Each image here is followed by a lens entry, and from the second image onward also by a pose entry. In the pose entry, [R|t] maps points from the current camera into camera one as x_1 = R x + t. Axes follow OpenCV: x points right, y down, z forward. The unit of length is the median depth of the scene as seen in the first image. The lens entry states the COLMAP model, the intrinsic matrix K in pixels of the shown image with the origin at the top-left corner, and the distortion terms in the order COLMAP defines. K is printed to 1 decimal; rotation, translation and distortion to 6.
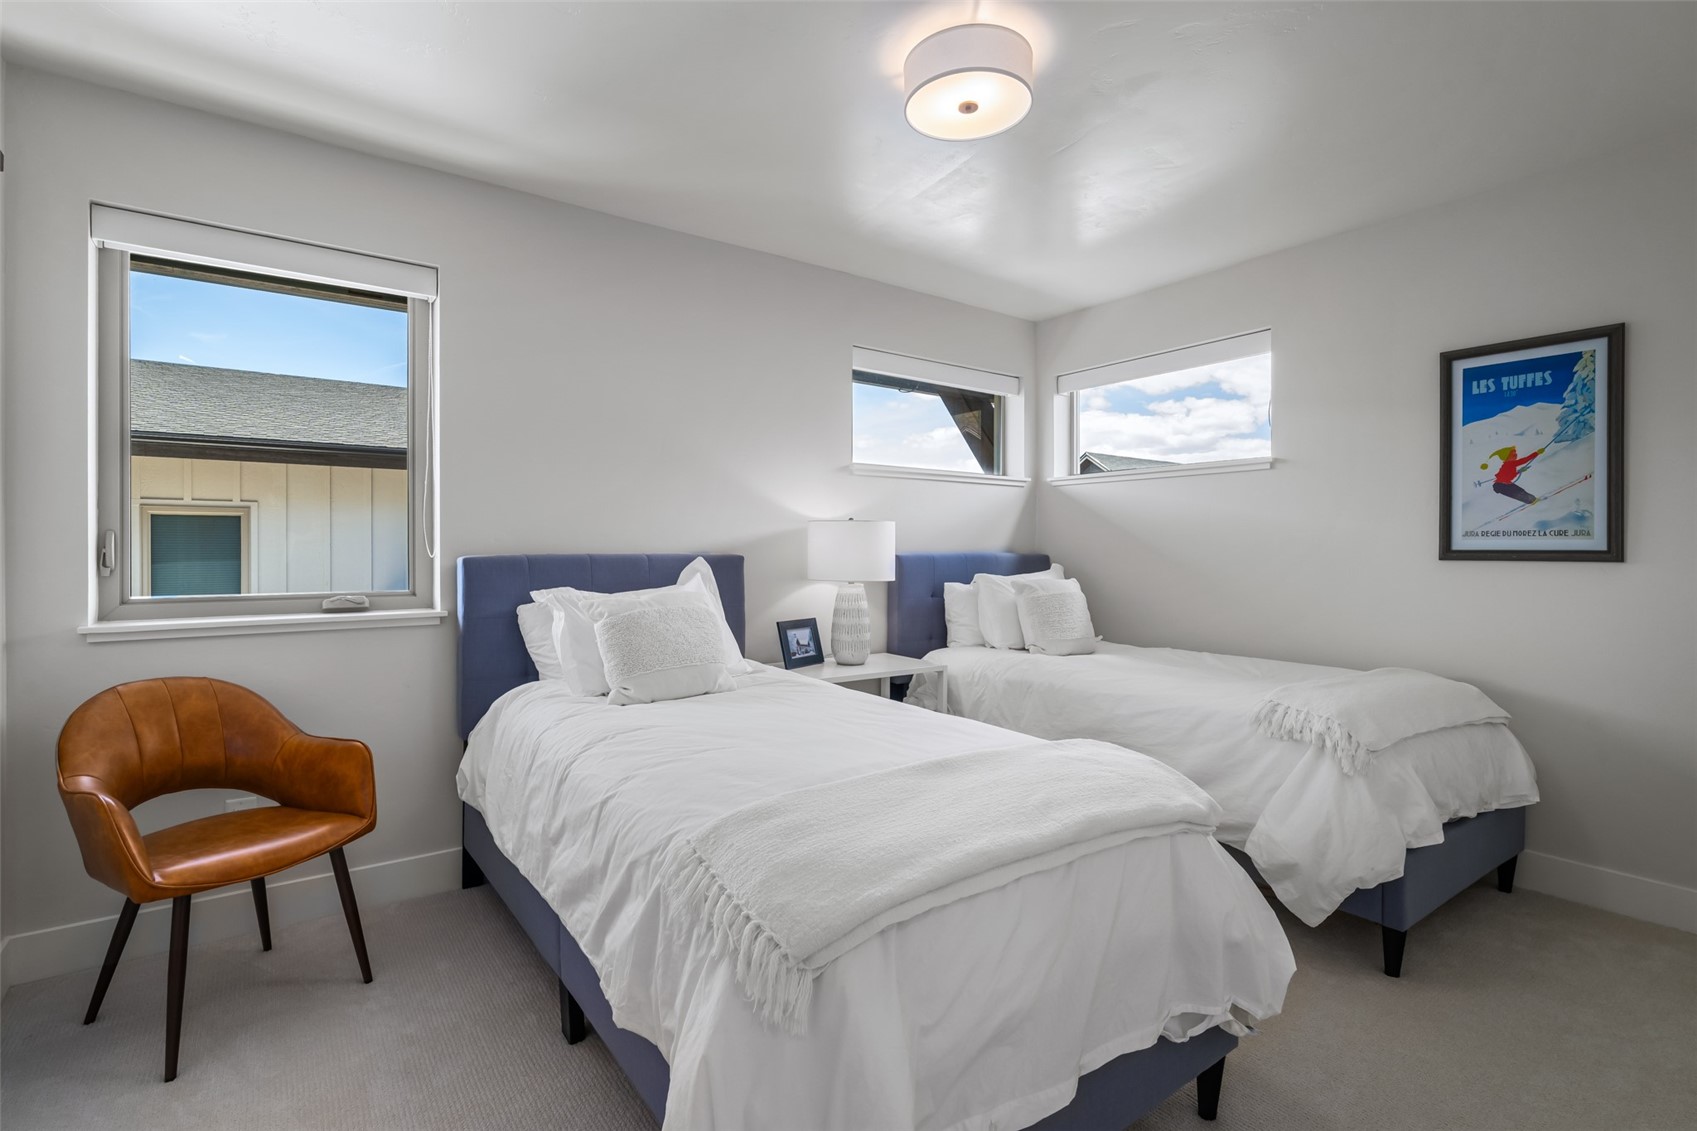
lens RADIAL K [[812.3, 0, 842.4], [0, 812.3, 557.5], [0, 0, 1]] dist [-0.004772, -0.000319]
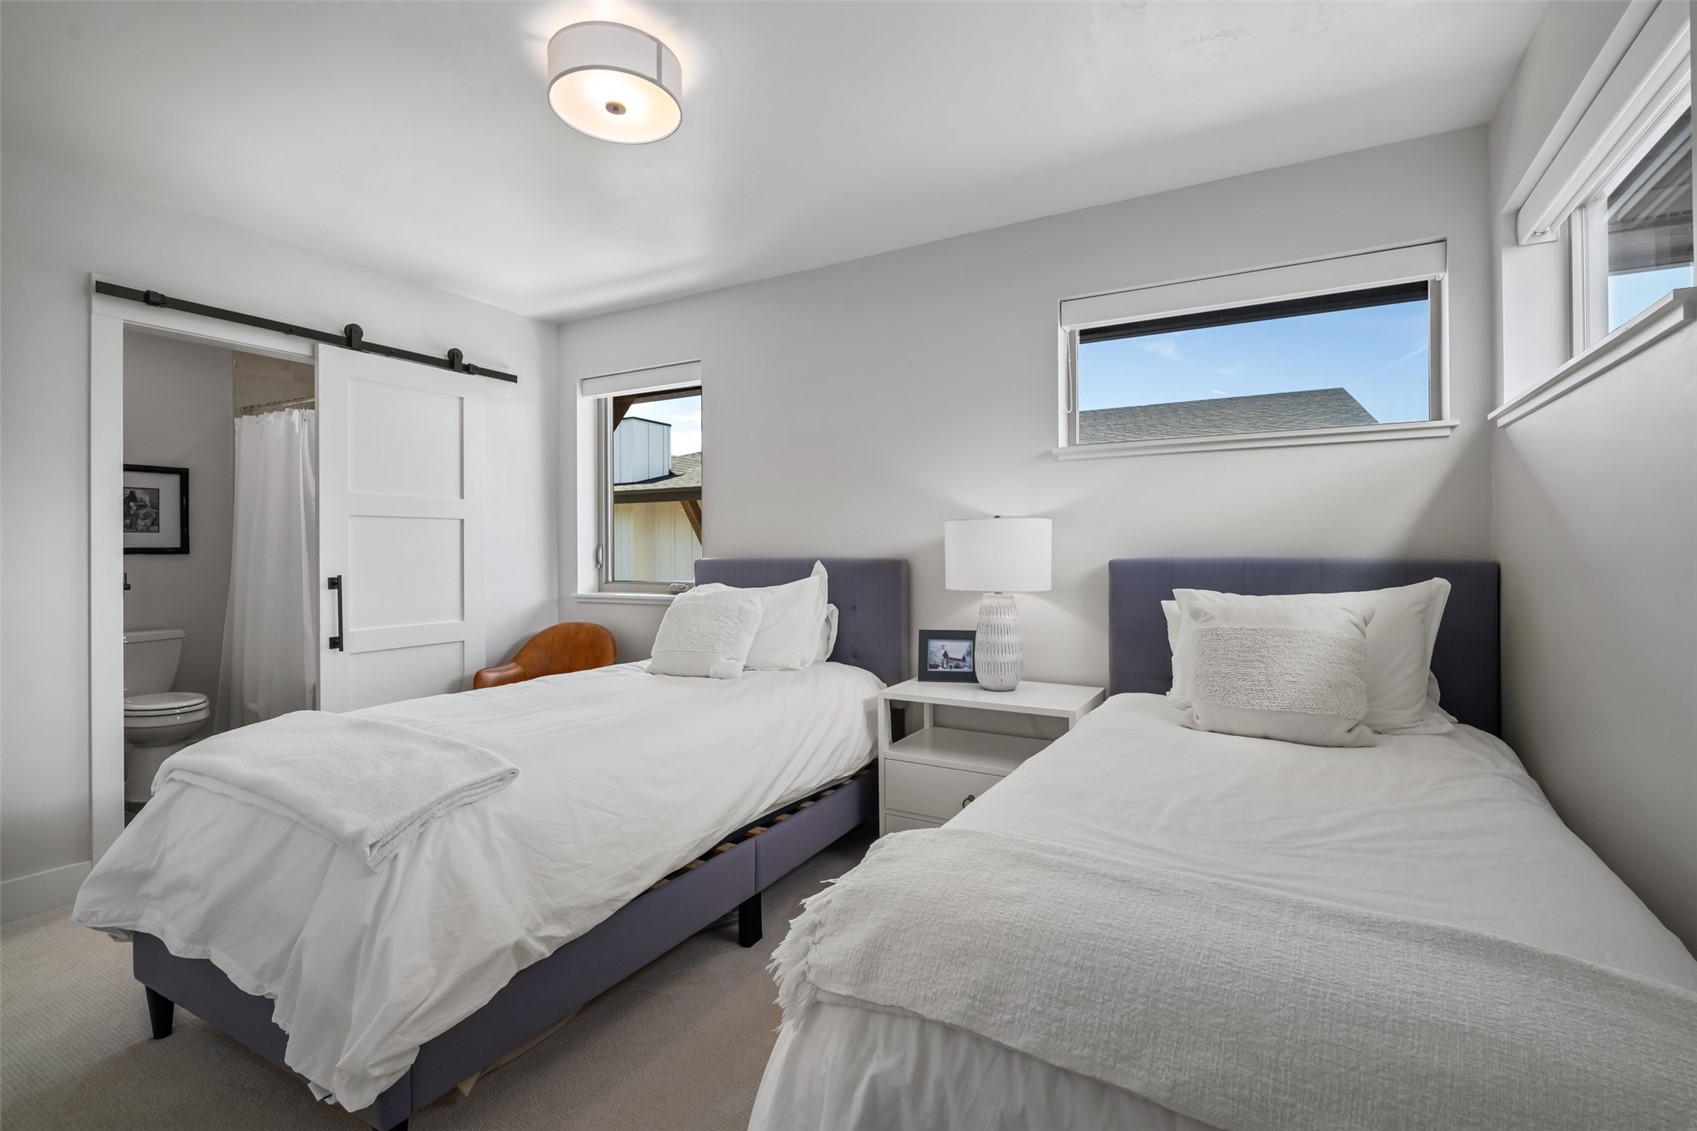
lens RADIAL K [[749.8, 0, 847.6], [0, 749.8, 561.3], [0, 0, 1]] dist [-0.007811, 0.002415]
pose [[0.407545, 0.013110, -0.913091, 0.673527], [0.000948, 0.999890, 0.014779, -0.014238], [0.913185, -0.006889, 0.407488, 0.545889]]
